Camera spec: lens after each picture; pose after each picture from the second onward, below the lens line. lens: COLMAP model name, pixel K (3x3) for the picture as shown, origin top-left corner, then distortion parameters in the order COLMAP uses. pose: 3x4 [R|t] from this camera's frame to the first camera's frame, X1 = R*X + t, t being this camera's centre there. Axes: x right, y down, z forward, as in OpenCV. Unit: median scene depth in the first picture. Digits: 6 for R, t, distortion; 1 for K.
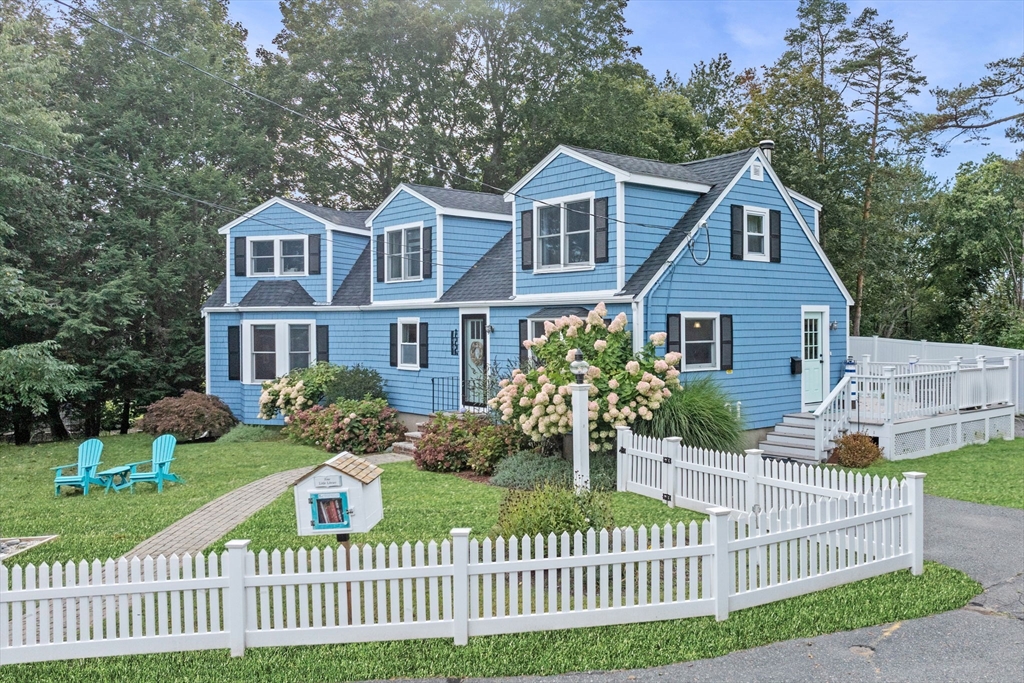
lens RADIAL K [[897.1, 0, 512.0], [0, 897.1, 341.5], [0, 0, 1]] dist [-0.012396, -0.018052]
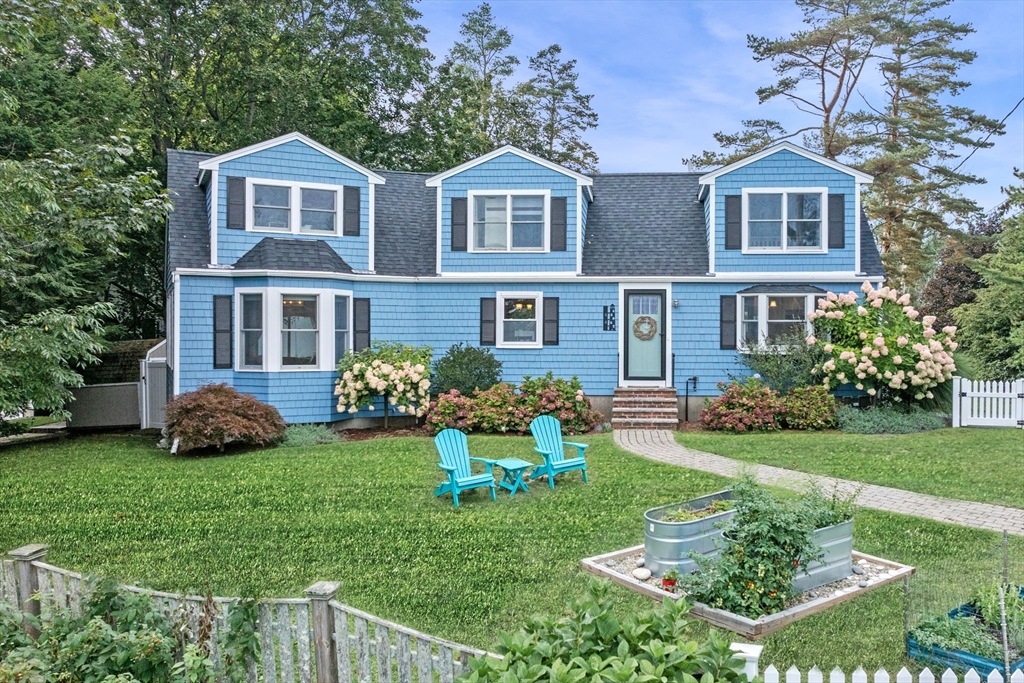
lens RADIAL K [[897.1, 0, 512.0], [0, 897.1, 341.5], [0, 0, 1]] dist [-0.012396, -0.018052]
pose [[0.688293, 0.004957, 0.725416, -0.723966], [0.005536, 0.999912, -0.012085, 0.032871], [-0.725411, 0.012334, 0.688205, 0.338699]]
